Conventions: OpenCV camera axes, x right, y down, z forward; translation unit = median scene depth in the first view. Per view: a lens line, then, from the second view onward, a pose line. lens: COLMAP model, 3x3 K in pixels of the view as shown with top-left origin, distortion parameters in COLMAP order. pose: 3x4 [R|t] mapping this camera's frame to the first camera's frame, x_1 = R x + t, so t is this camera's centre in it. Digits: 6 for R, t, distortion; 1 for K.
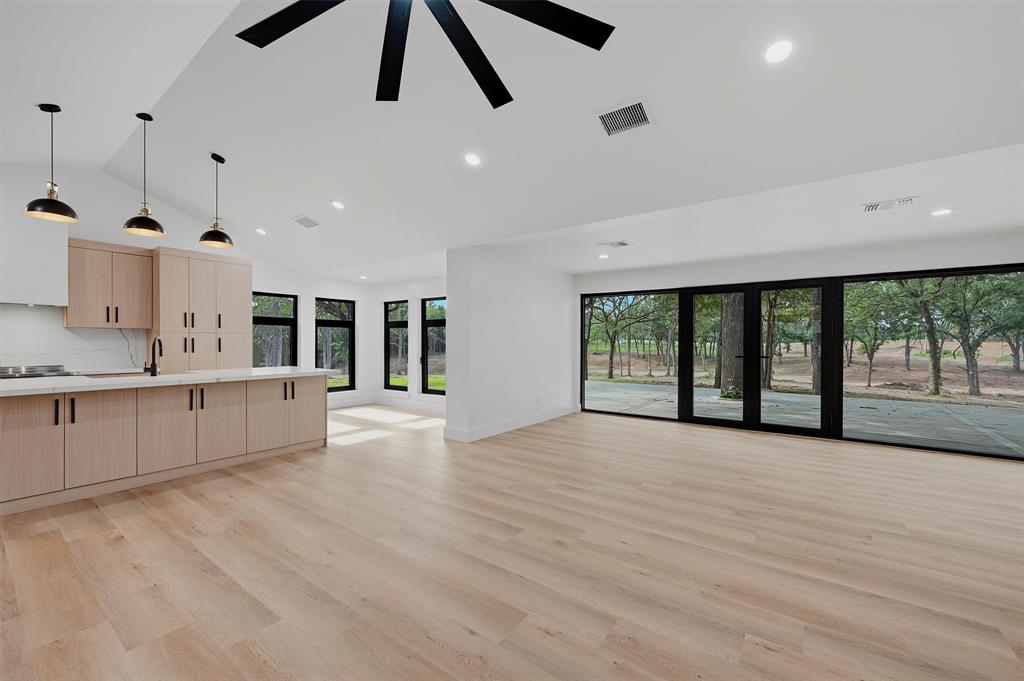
lens RADIAL K [[409.2, 0, 518.3], [0, 409.2, 342.7], [0, 0, 1]] dist [0.000731, 0.000066]
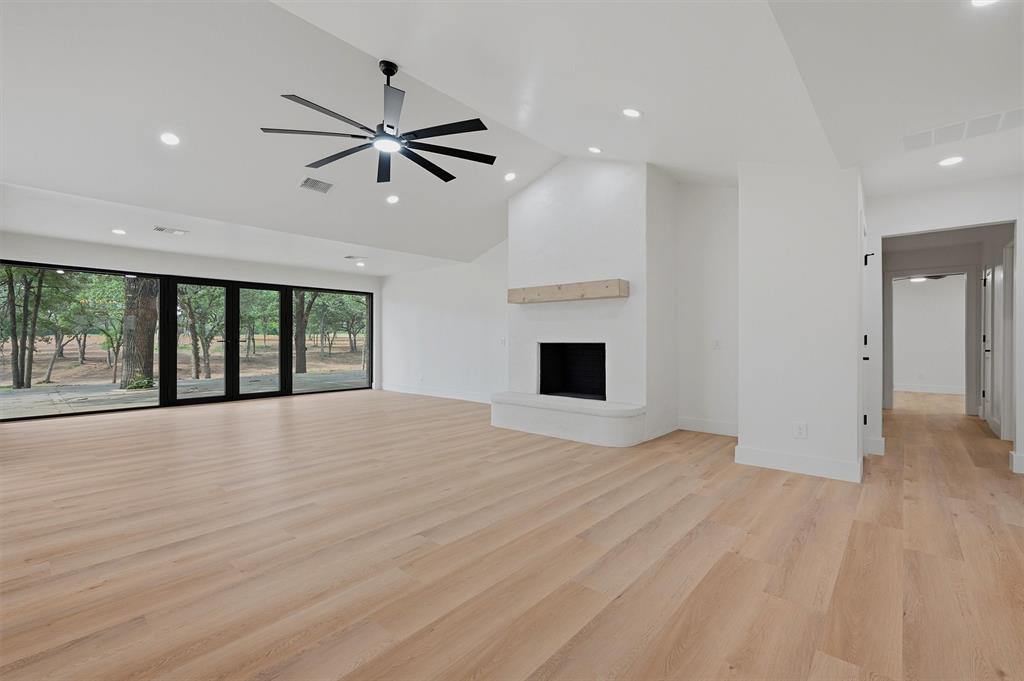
lens RADIAL K [[415.4, 0, 515.9], [0, 415.4, 338.7], [0, 0, 1]] dist [-0.000033, 0.000343]
pose [[0.101266, -0.007266, 0.994833, -0.550661], [0.001028, 0.999974, 0.007198, 0.017311], [-0.994859, 0.000294, 0.101270, 0.029010]]
